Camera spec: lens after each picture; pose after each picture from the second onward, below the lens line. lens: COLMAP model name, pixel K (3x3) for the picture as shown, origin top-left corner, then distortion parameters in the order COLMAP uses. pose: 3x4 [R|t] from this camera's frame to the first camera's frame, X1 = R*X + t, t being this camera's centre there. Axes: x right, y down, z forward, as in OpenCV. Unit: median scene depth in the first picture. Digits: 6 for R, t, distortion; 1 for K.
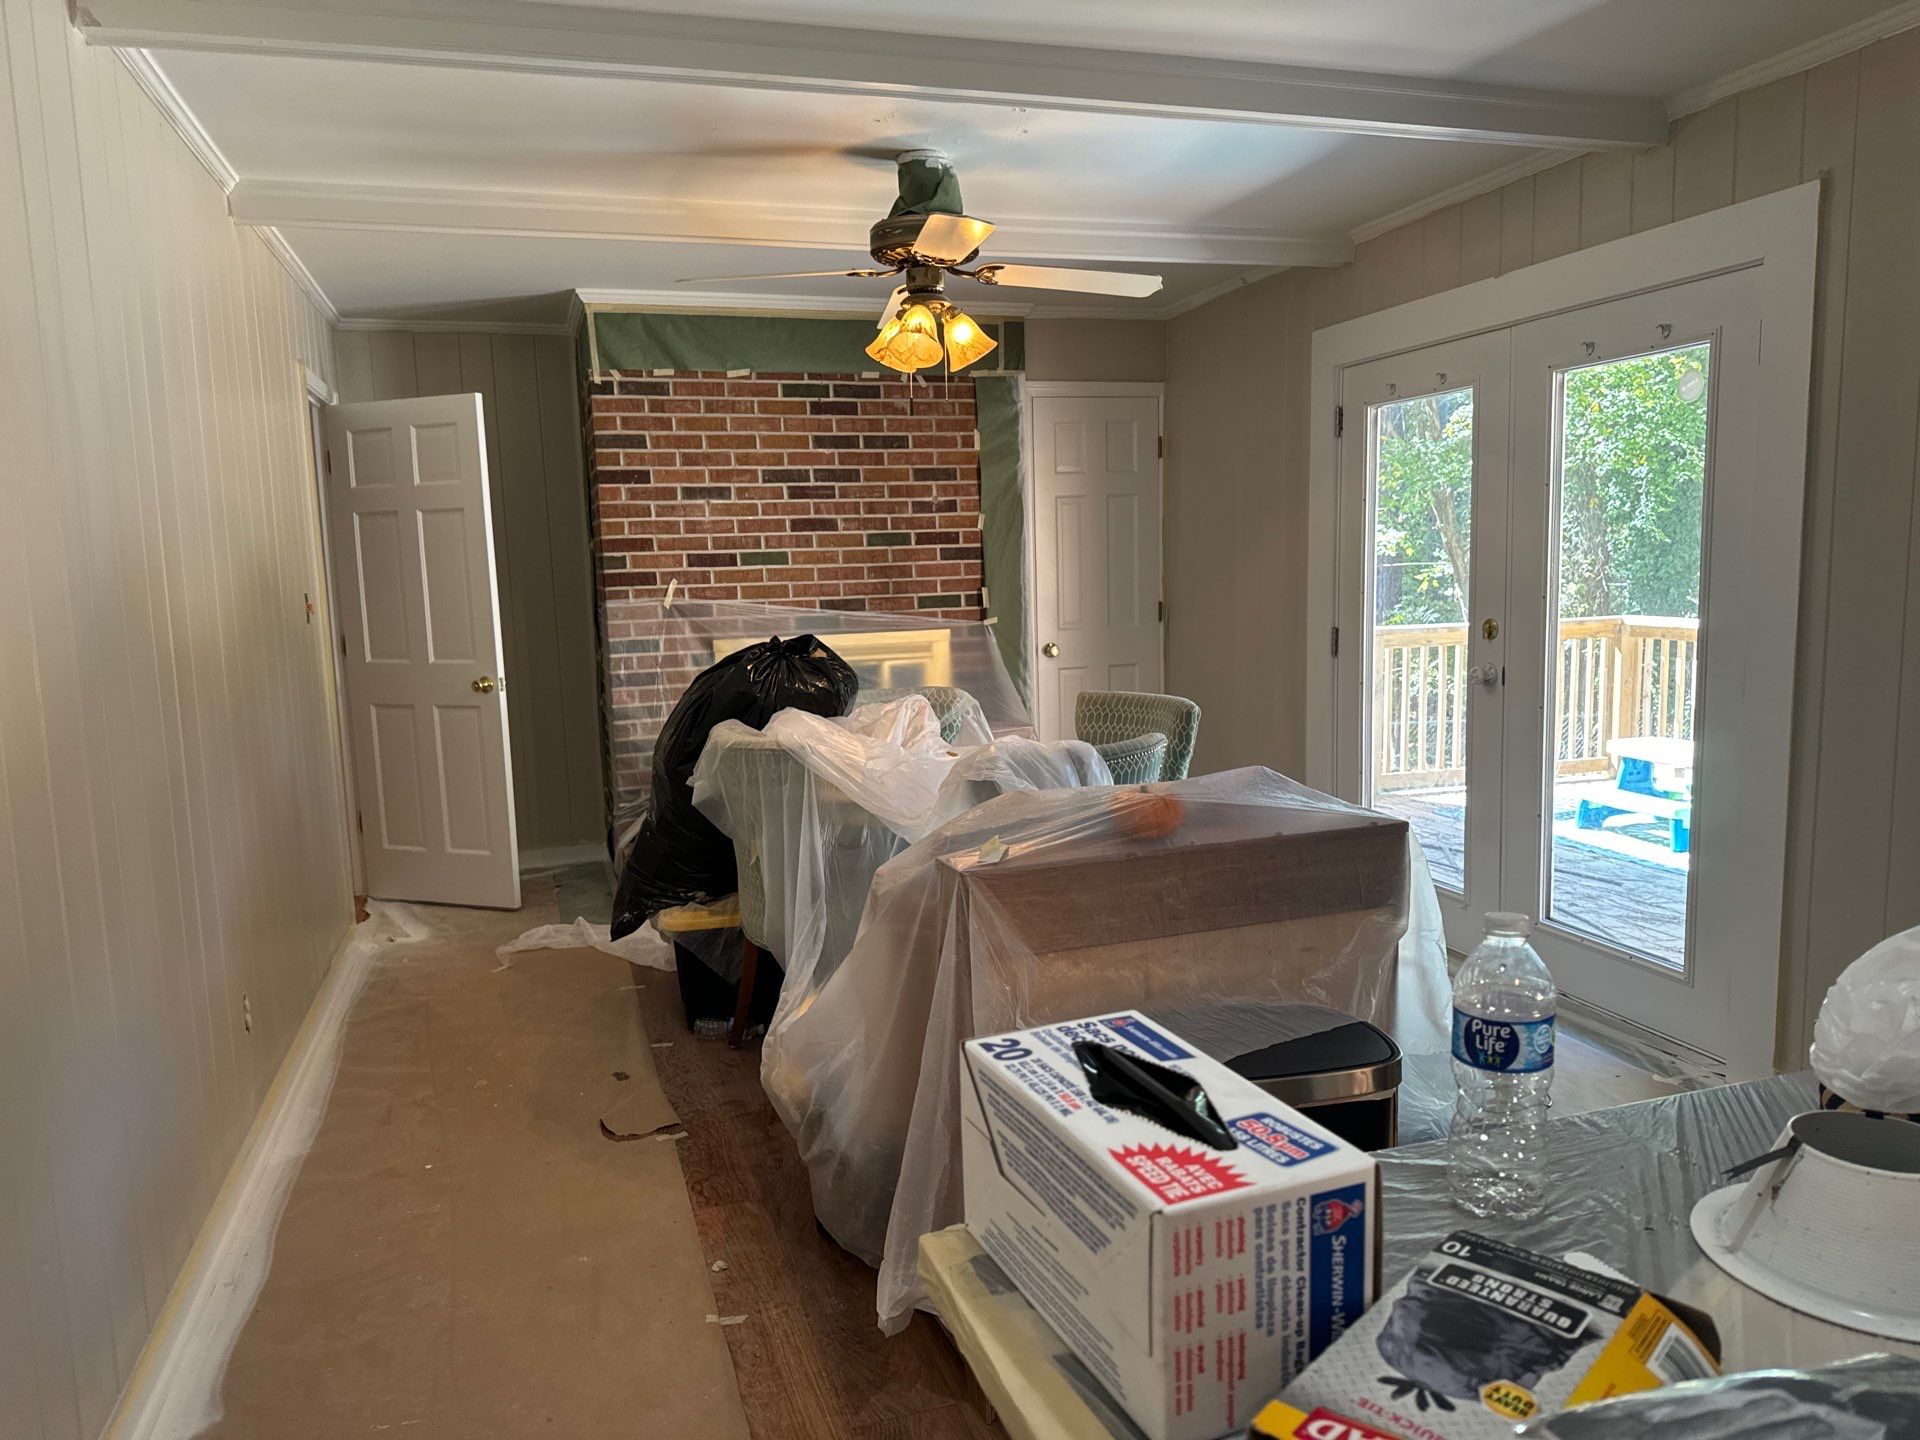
lens RADIAL K [[1371.1, 0, 960.0], [0, 1371.1, 720.0], [0, 0, 1]] dist [0.194999, -0.442829]
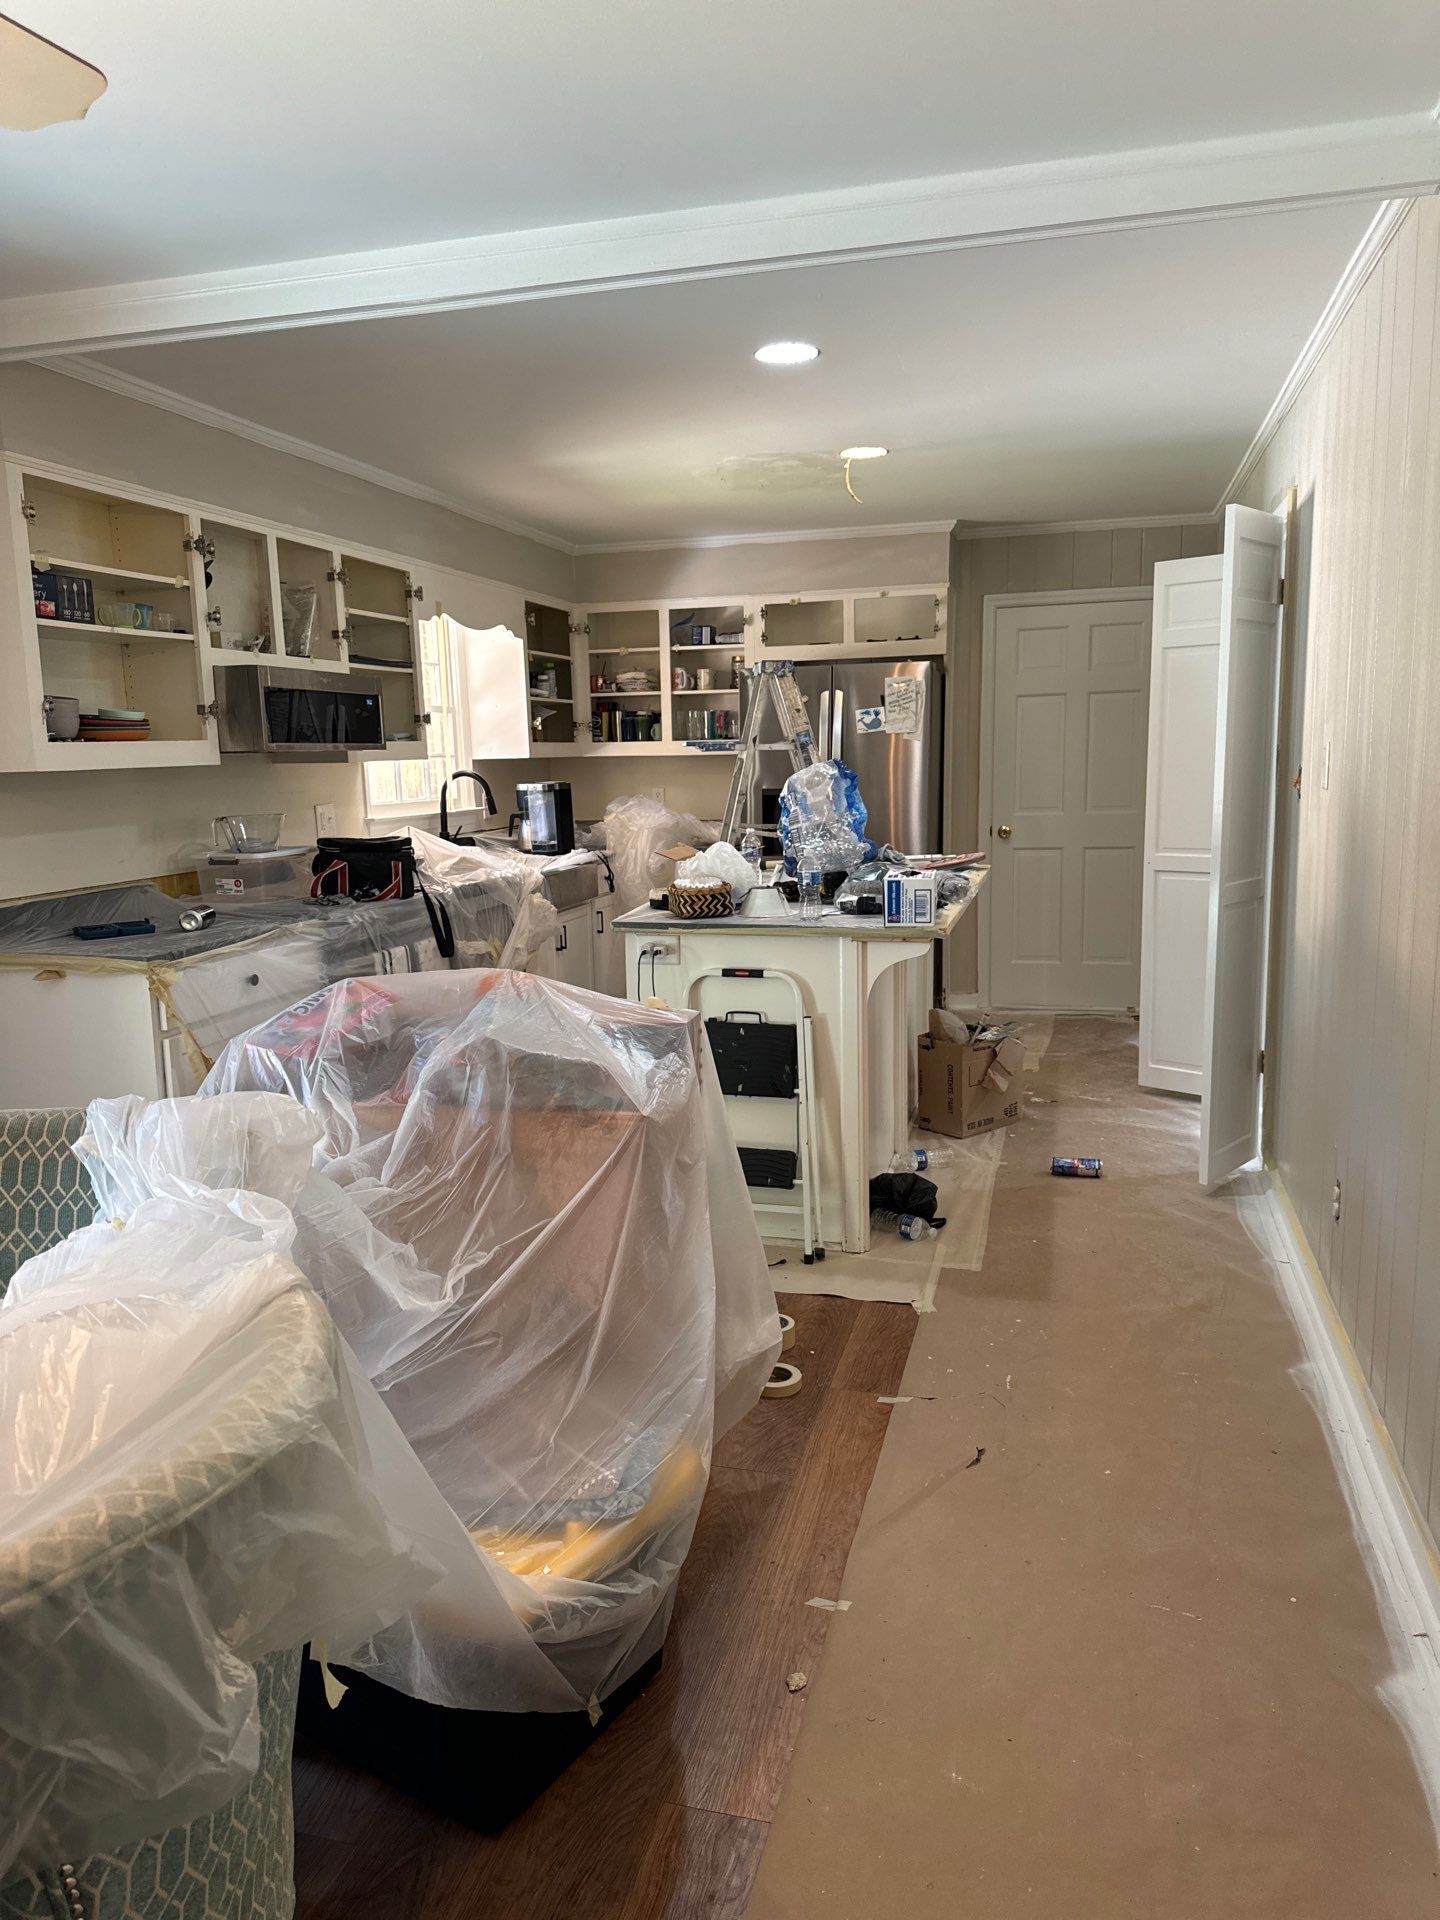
lens RADIAL K [[1371.1, 0, 708.0], [0, 1371.1, 965.8], [0, 0, 1]] dist [0.194999, -0.442829]
pose [[-0.842995, -0.039951, 0.536436, -0.428630], [0.106790, 0.964960, 0.239683, -0.147051], [-0.527215, 0.259338, -0.809190, 1.257157]]
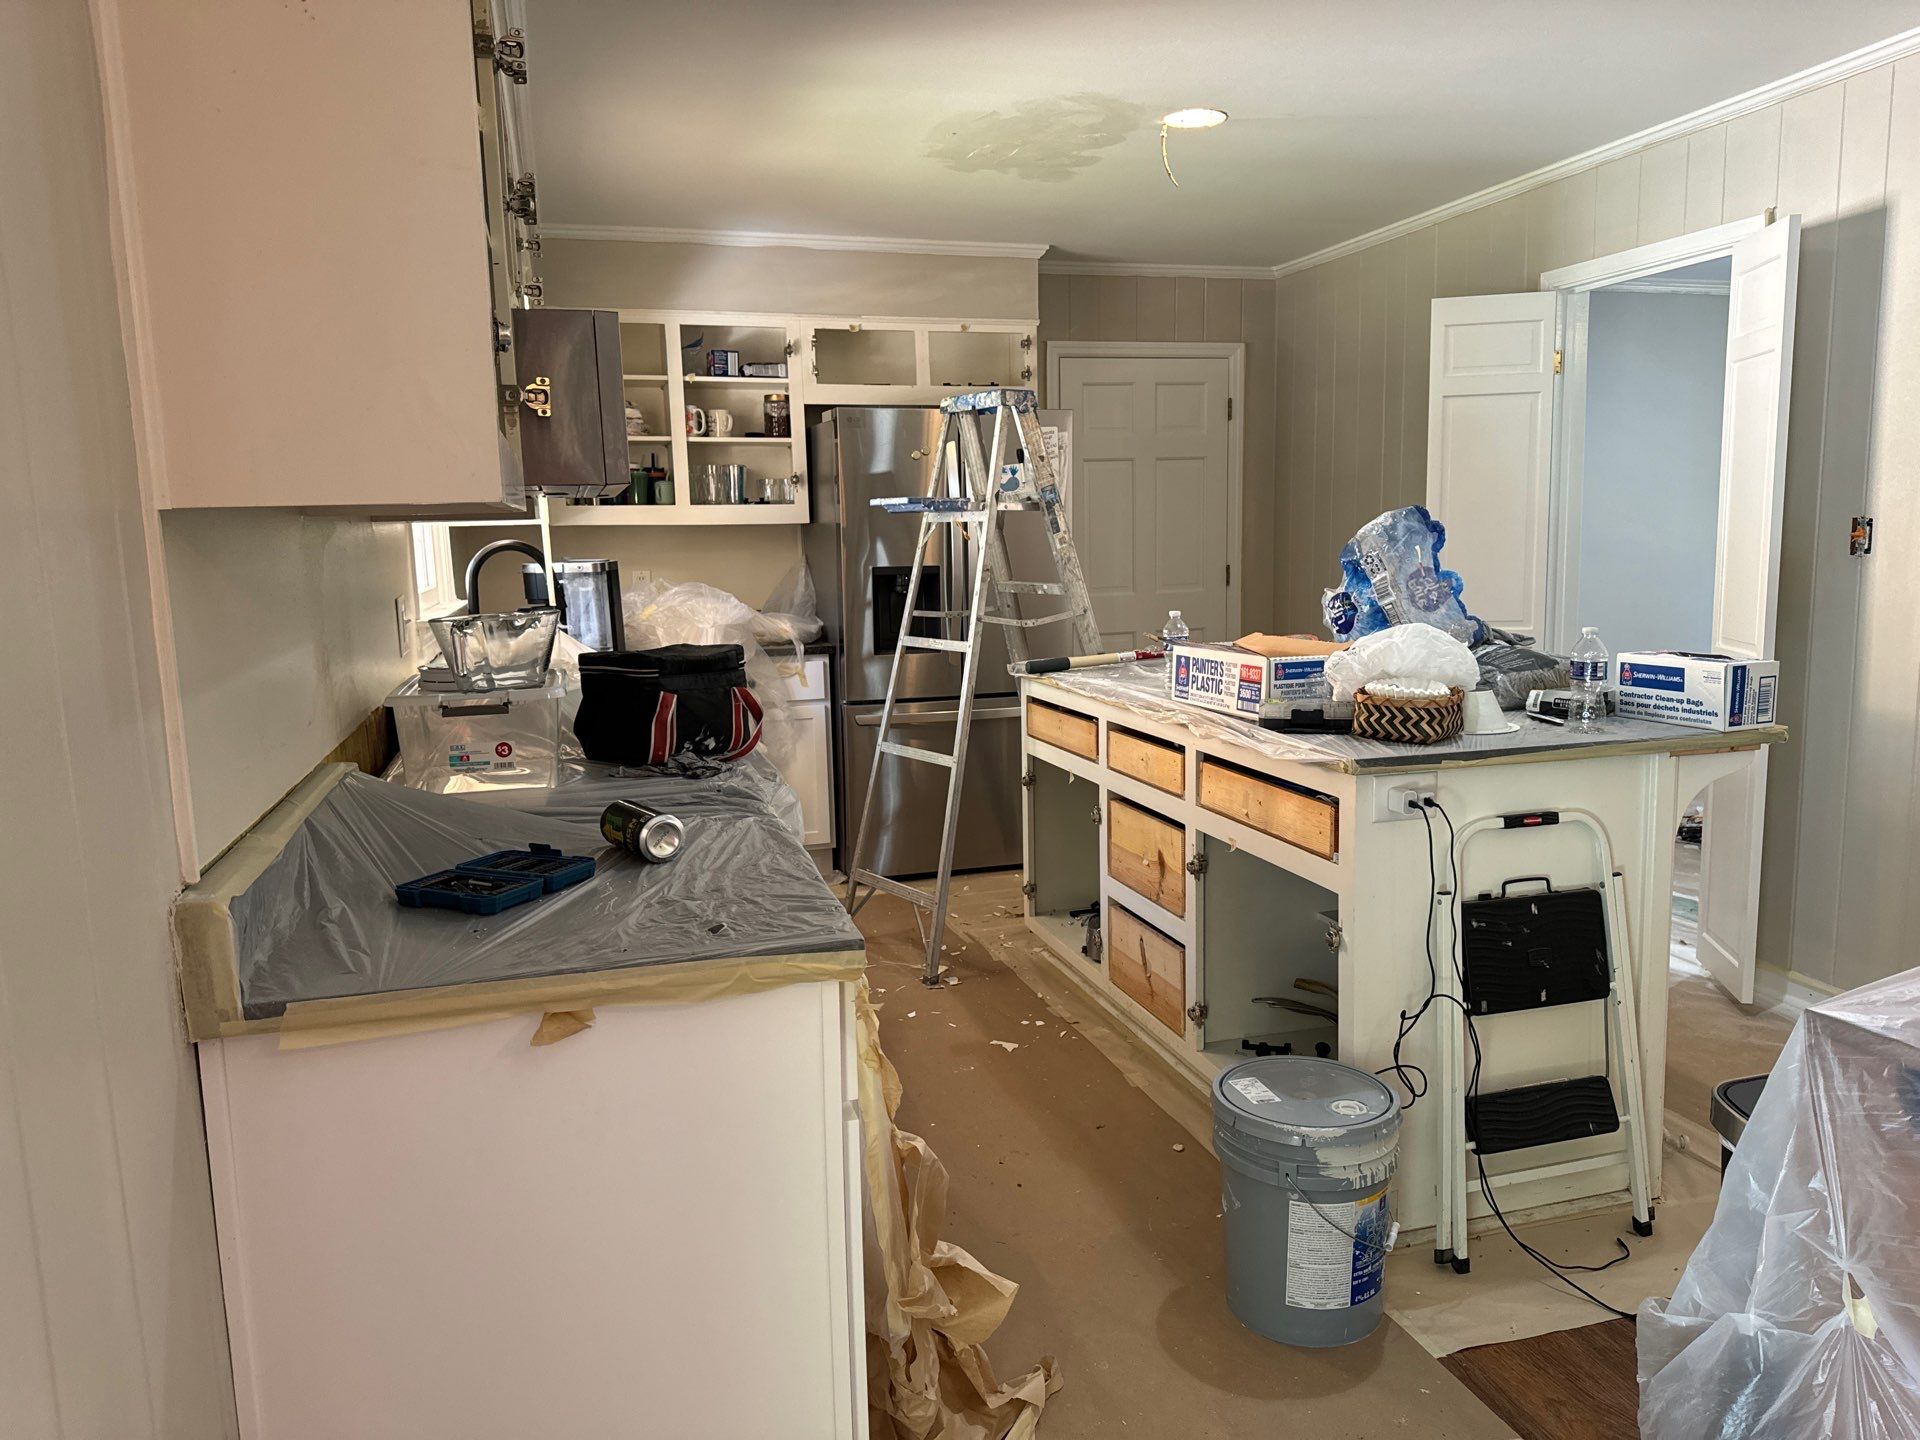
lens RADIAL K [[1360.7, 0, 998.5], [0, 1360.7, 724.9], [0, 0, 1]] dist [0.126322, -0.163596]
pose [[-0.998844, 0.047961, 0.003188, 0.445466], [0.047131, 0.964235, 0.260824, -0.125471], [0.009436, 0.260672, -0.965381, 1.033031]]
